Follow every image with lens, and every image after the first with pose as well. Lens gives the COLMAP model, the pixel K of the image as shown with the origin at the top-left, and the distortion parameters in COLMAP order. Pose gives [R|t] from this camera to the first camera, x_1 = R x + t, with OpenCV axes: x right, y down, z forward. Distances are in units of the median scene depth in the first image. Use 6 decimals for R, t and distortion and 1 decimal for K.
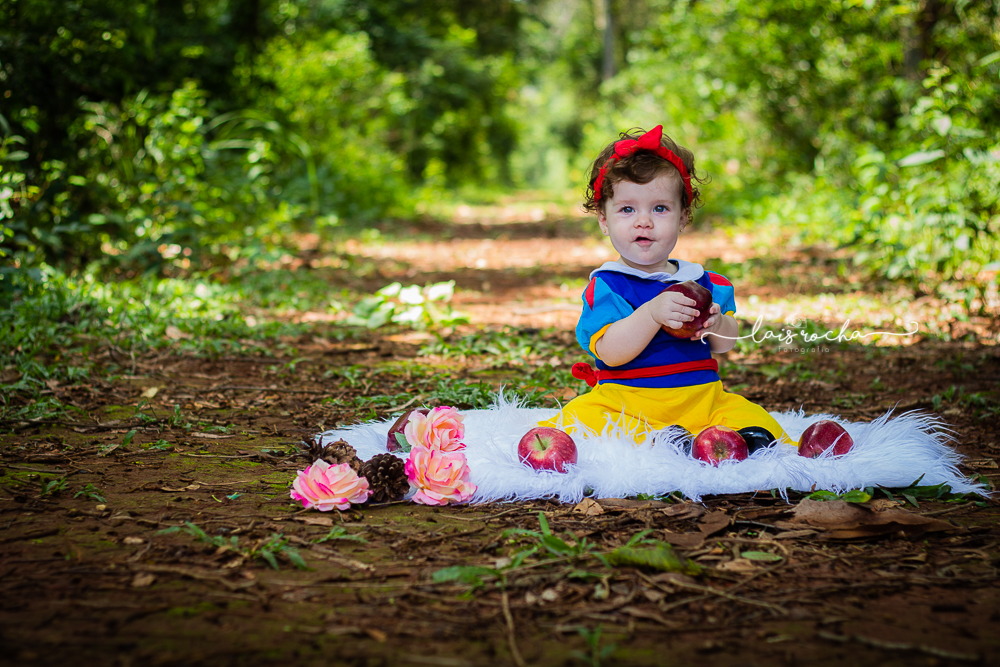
lens RADIAL K [[2897.3, 0, 499.5], [0, 2897.3, 332.8], [0, 0, 1]] dist [-0.090491, 0.000000]
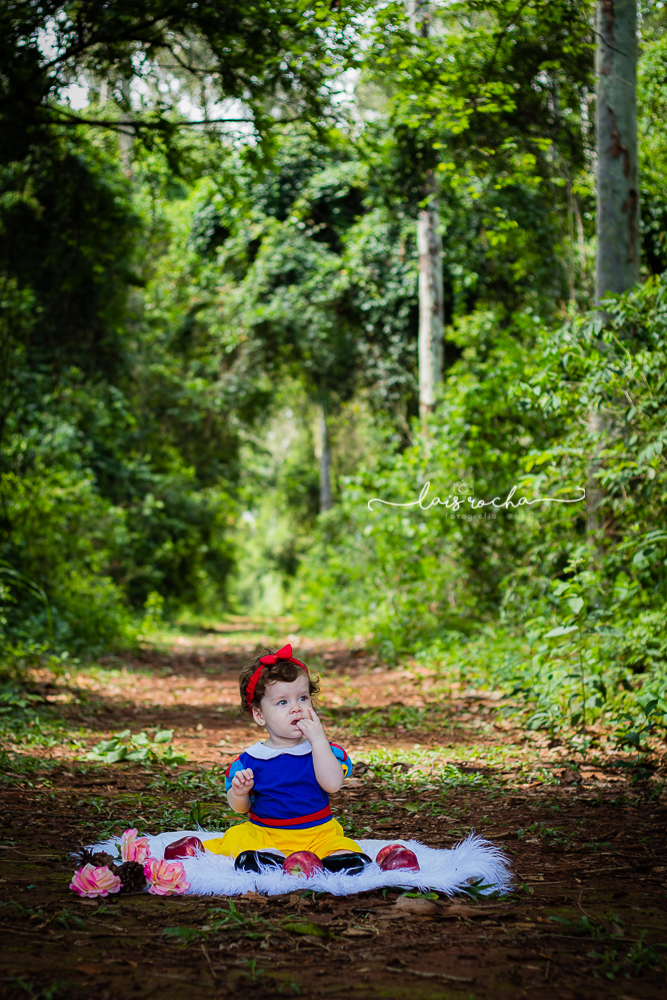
lens RADIAL K [[2897.3, 0, 334.3], [0, 2897.3, 502.1], [0, 0, 1]] dist [-0.090491, 0.000000]
pose [[0.998887, 0.024948, 0.040037, 0.001131], [-0.021405, 0.996012, -0.086611, -0.011385], [-0.042038, 0.085657, 0.995437, -0.359084]]
